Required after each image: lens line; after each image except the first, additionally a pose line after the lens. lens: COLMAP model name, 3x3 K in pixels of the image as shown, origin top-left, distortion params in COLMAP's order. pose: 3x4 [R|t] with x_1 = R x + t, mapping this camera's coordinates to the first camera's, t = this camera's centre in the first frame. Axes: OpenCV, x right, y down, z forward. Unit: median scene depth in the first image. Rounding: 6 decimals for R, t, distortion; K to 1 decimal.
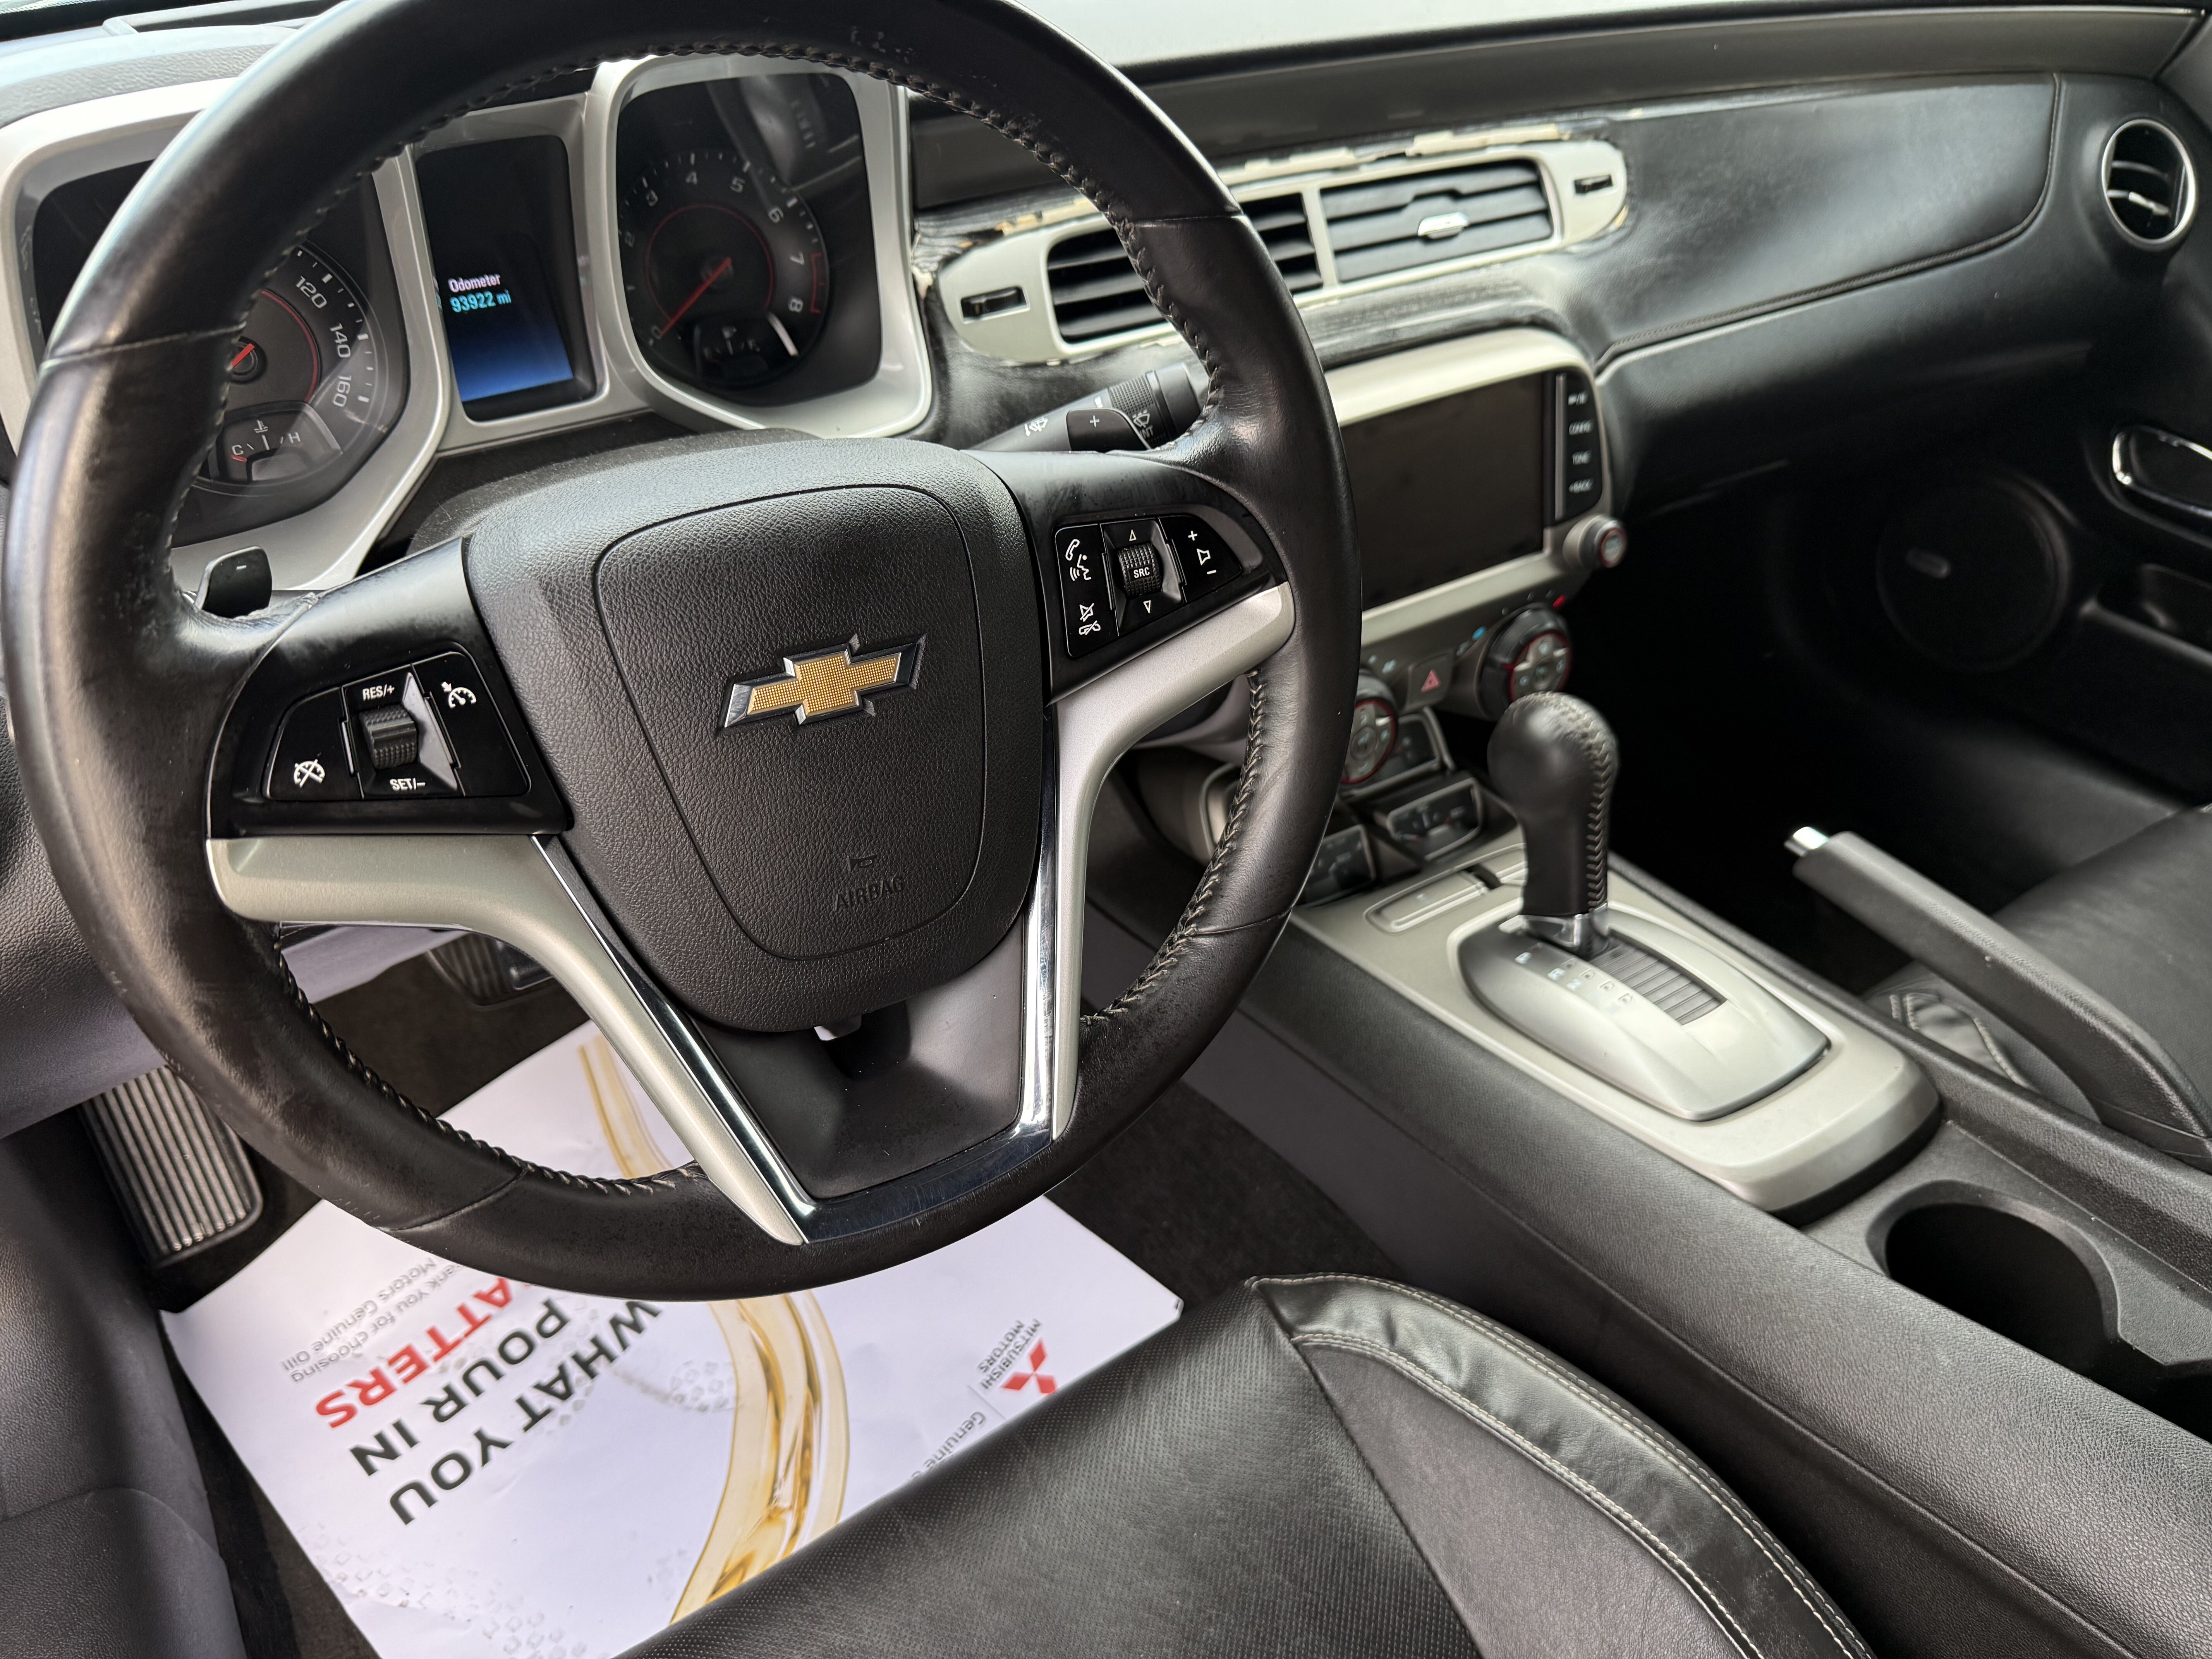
lens RADIAL K [[1581.6, 0, 1106.0], [0, 1581.6, 829.5], [0, 0, 1]] dist [0.013662, -0.048690]
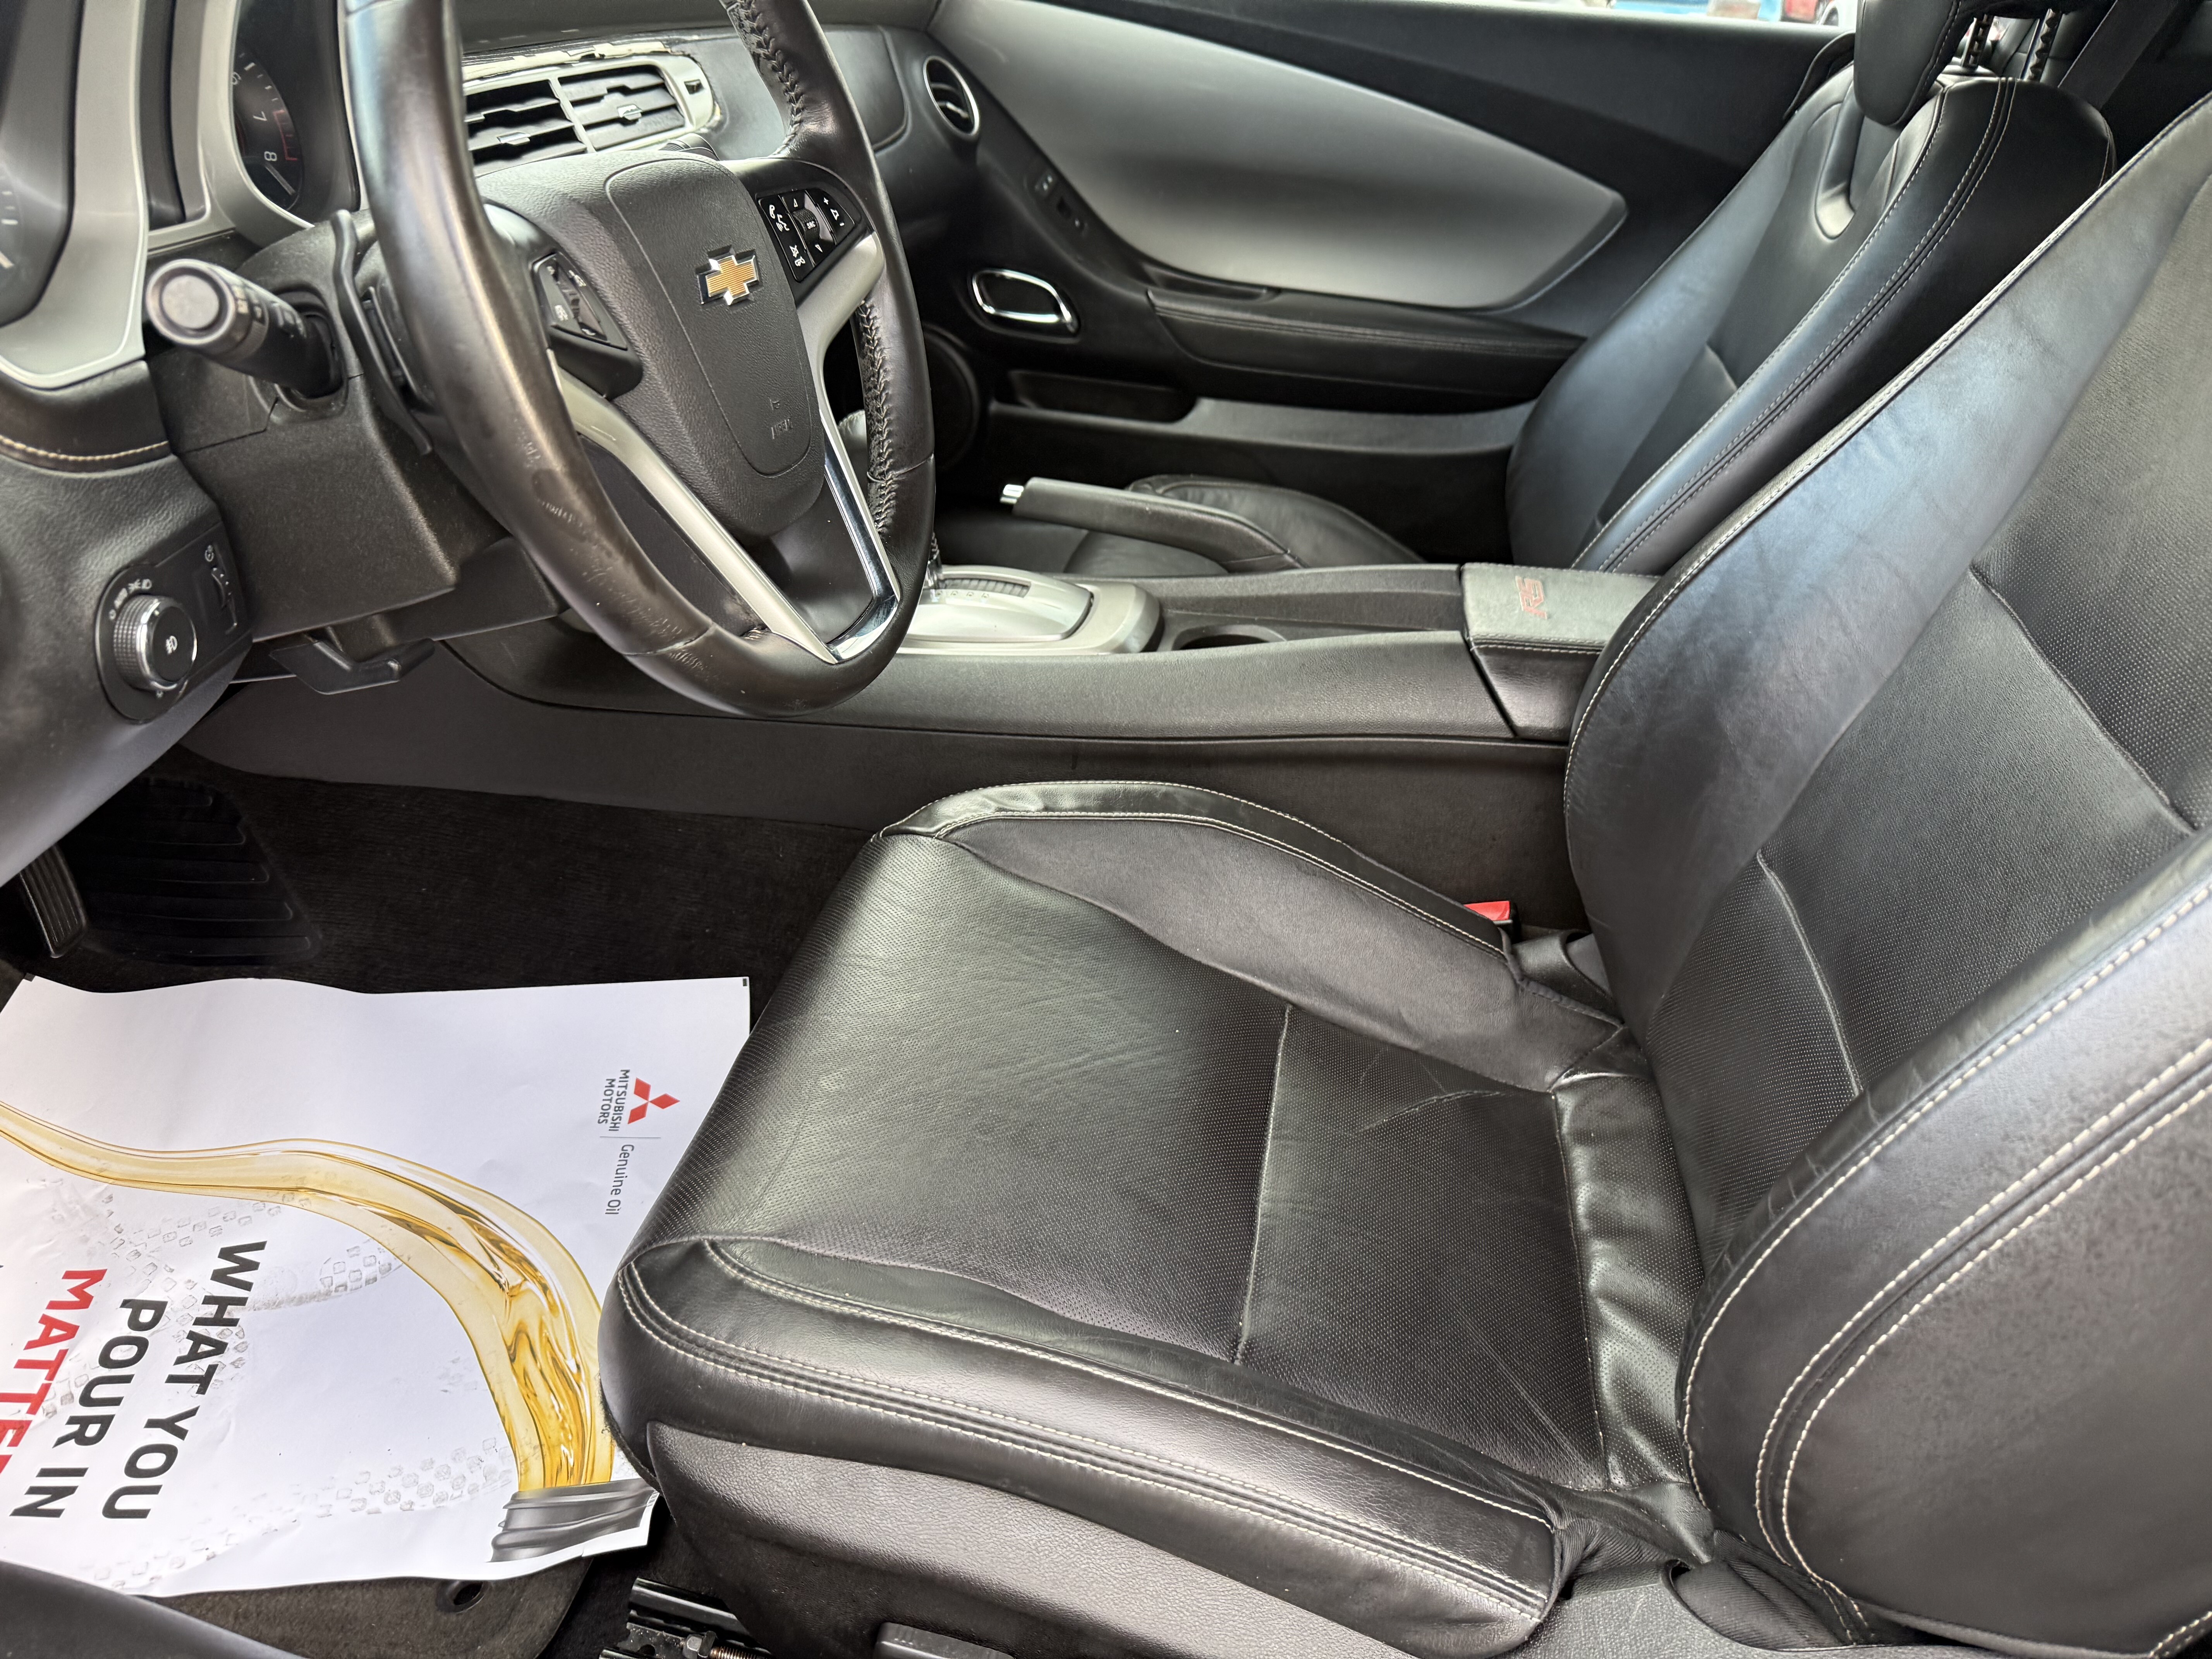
lens RADIAL K [[1581.6, 0, 1106.0], [0, 1581.6, 829.5], [0, 0, 1]] dist [0.013662, -0.048690]
pose [[0.693104, -0.328039, 0.641870, -0.491723], [0.362242, 0.928355, 0.083296, 0.183990], [-0.623207, 0.174780, 0.762276, -0.128566]]
